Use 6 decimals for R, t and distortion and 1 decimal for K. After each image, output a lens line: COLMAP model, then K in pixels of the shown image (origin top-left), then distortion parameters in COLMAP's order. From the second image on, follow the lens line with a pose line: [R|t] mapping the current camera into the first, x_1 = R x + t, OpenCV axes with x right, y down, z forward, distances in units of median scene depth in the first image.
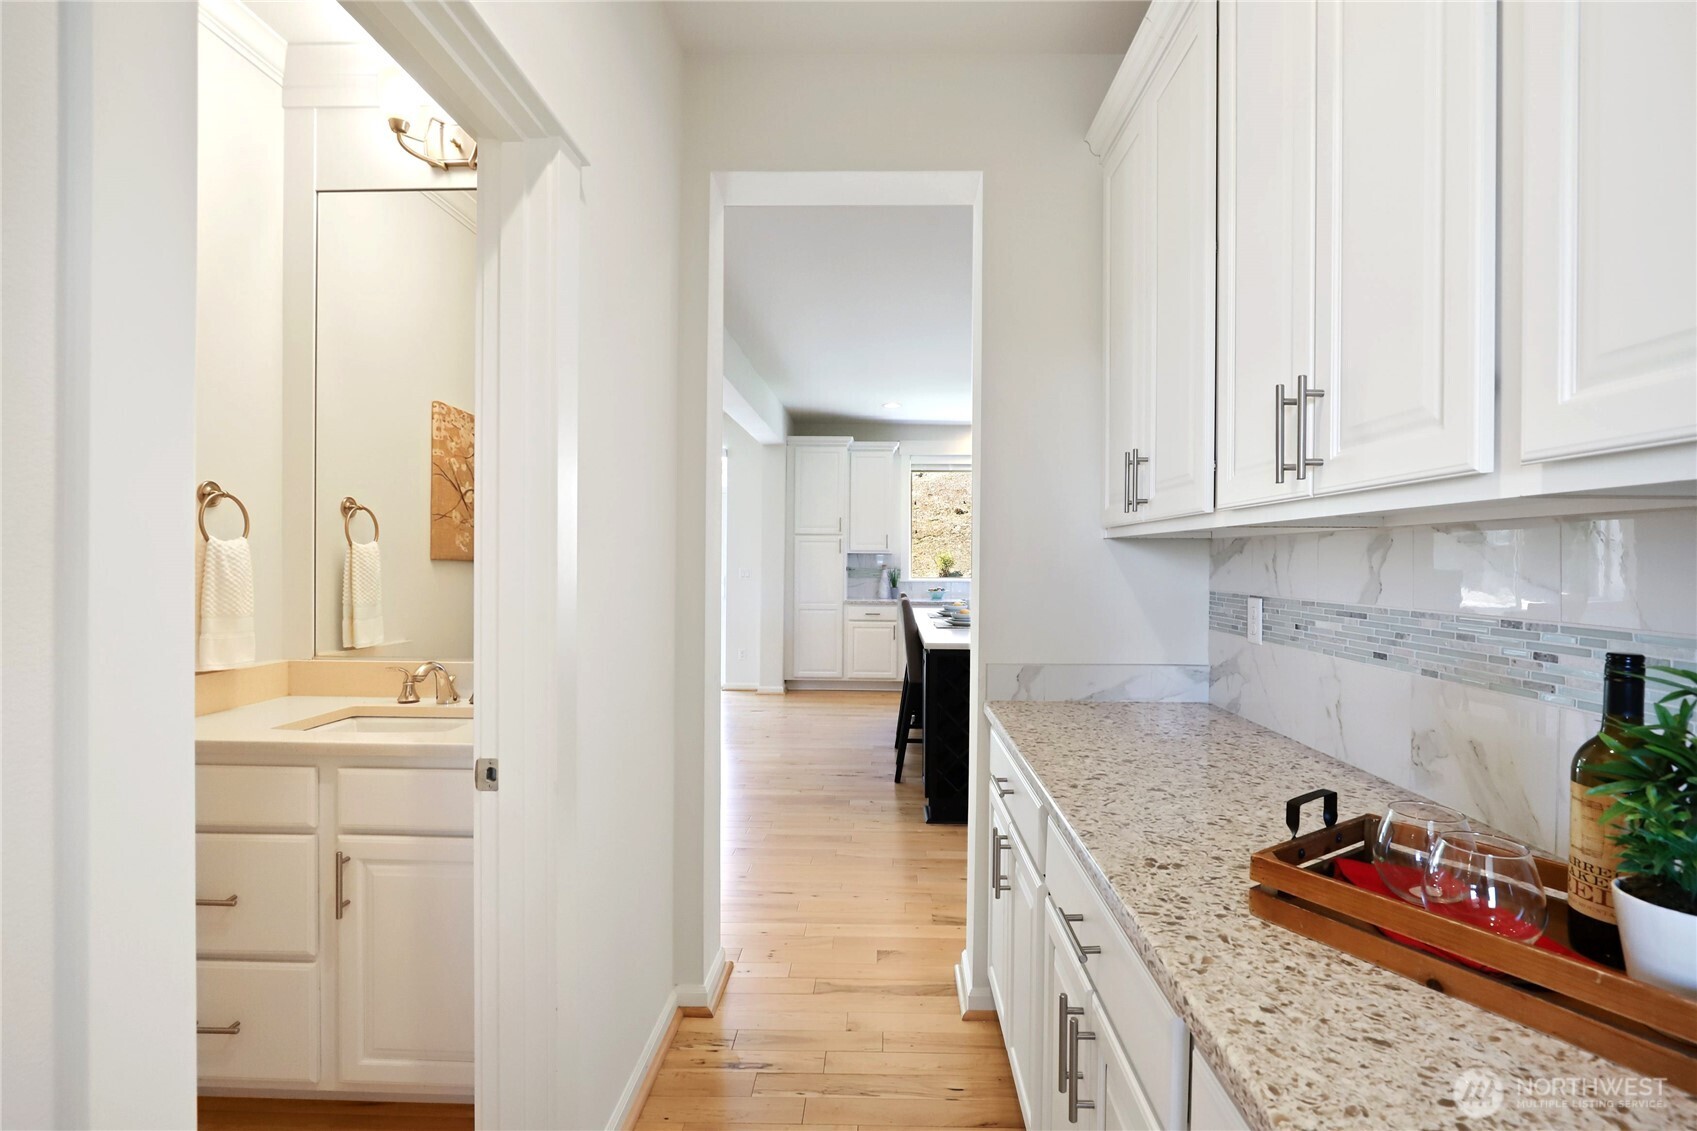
lens RADIAL K [[774.9, 0, 858.5], [0, 774.9, 566.7], [0, 0, 1]] dist [-0.036666, 0.007679]
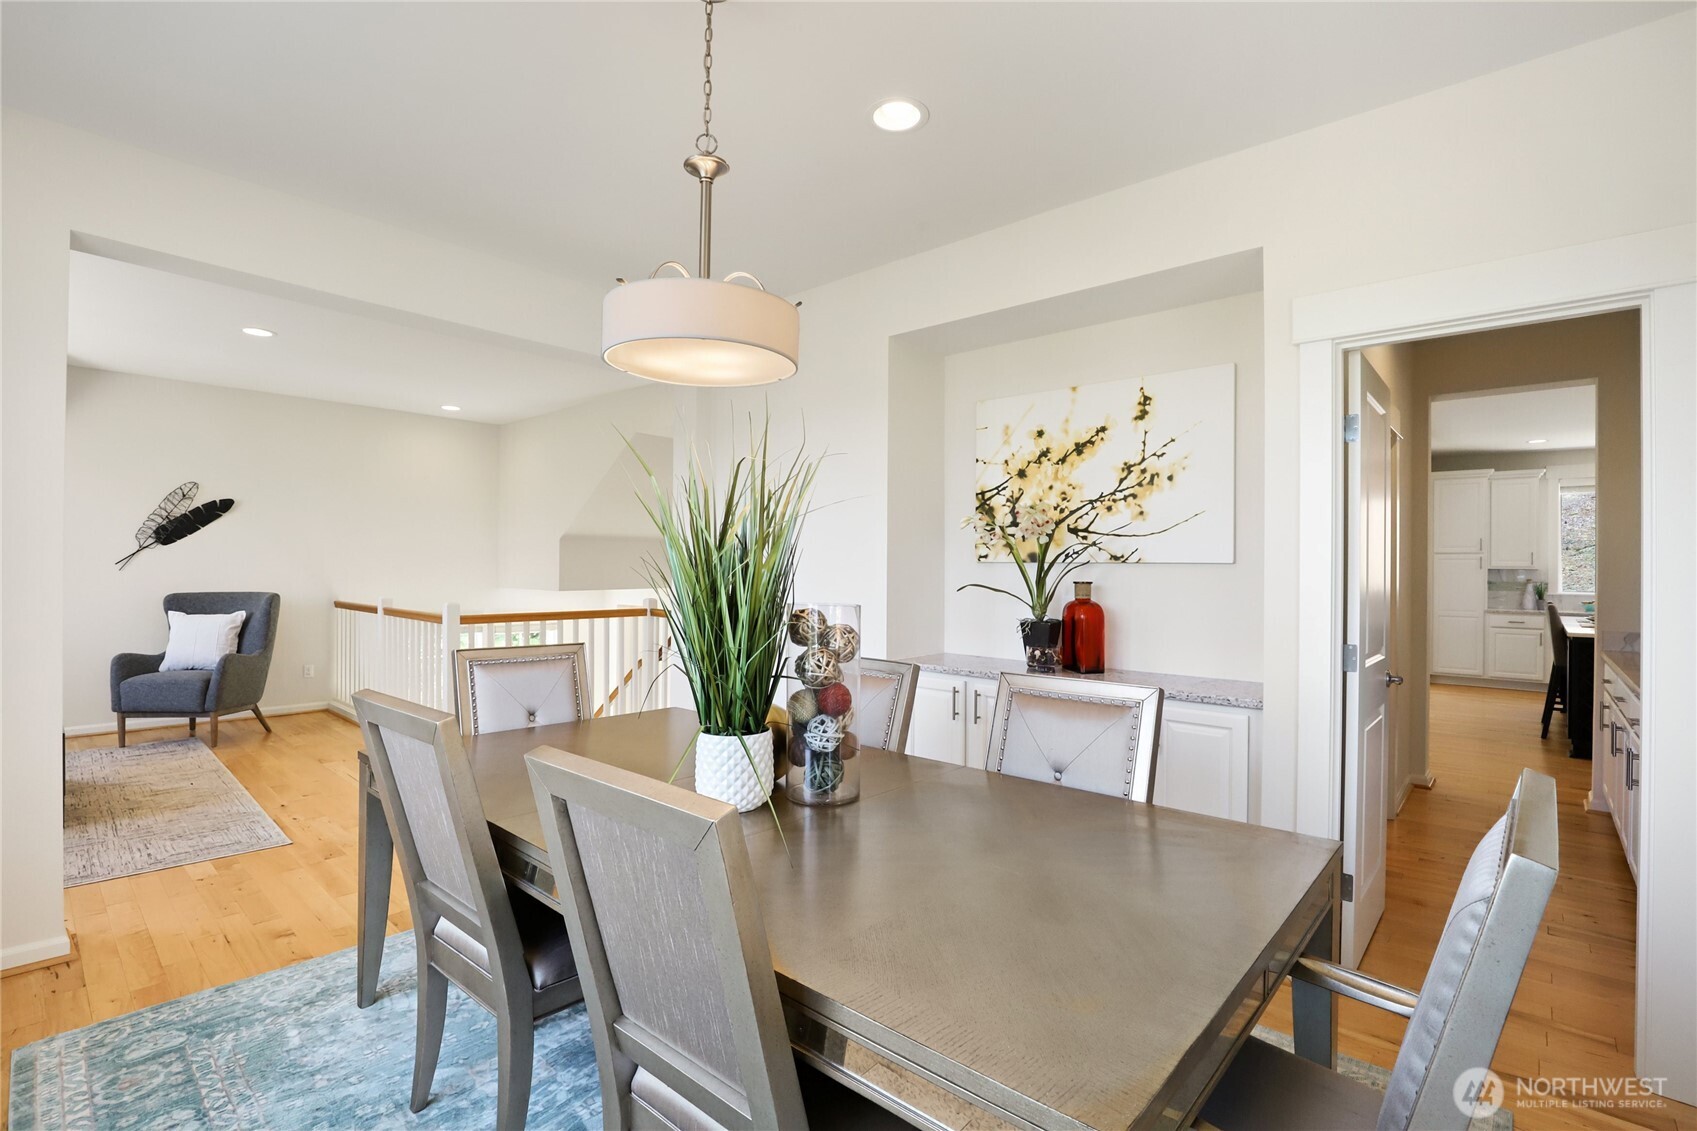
lens RADIAL K [[774.9, 0, 858.5], [0, 774.9, 566.7], [0, 0, 1]] dist [-0.036666, 0.007679]
pose [[0.772659, -0.003261, -0.634813, -0.022626], [-0.007055, 0.999881, -0.013723, 0.001106], [0.634782, 0.015082, 0.772544, -0.481568]]
